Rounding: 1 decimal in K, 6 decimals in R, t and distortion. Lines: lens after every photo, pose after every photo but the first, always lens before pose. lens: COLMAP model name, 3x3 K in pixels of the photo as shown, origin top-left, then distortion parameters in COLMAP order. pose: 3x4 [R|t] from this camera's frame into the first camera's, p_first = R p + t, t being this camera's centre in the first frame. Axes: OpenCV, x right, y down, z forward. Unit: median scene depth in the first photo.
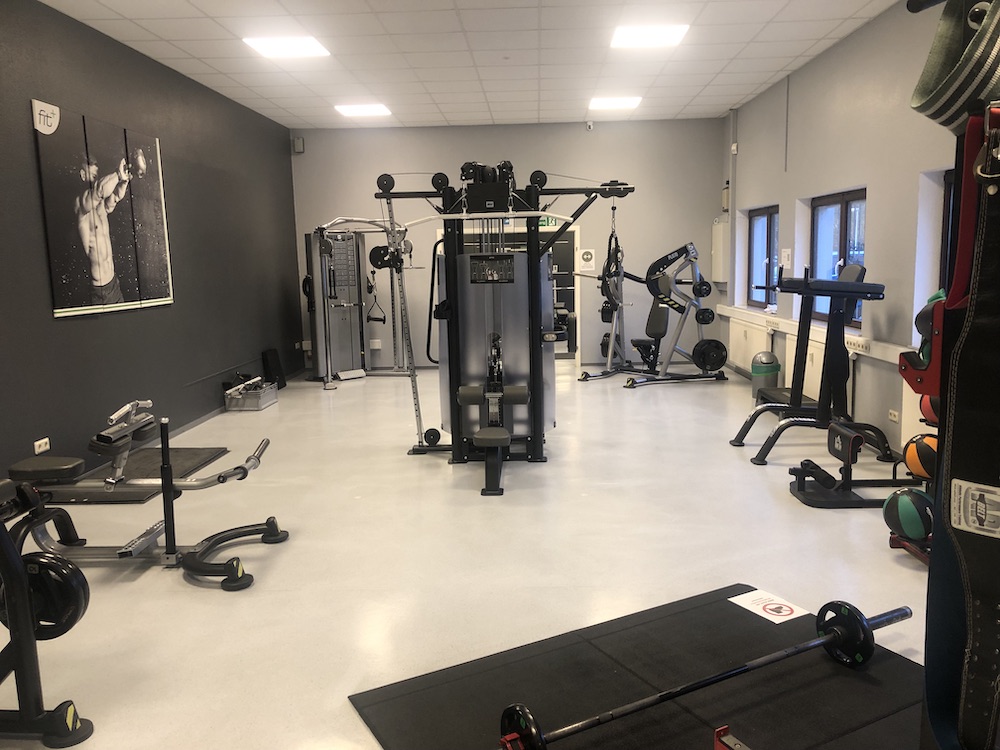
lens RADIAL K [[815.0, 0, 500.5], [0, 815.0, 375.9], [0, 0, 1]] dist [0.003156, -0.000874]
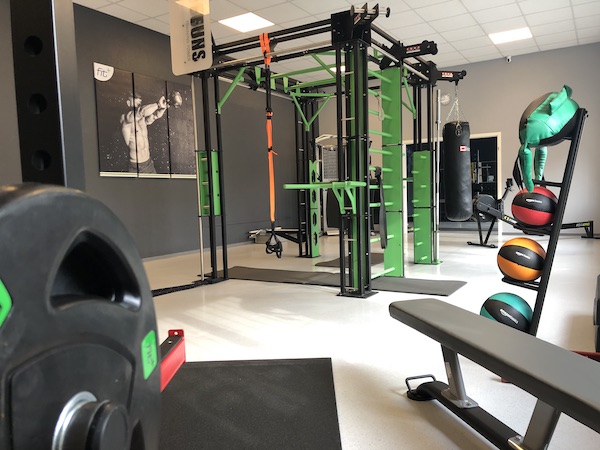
lens RADIAL K [[489.0, 0, 300.0], [0, 489.0, 226.5], [0, 0, 1]] dist [0.003156, -0.000874]
pose [[0.870199, 0.029109, -0.491840, 0.367996], [-0.062157, 0.996763, -0.050981, 0.064818], [0.488764, 0.074935, 0.869192, 0.222060]]
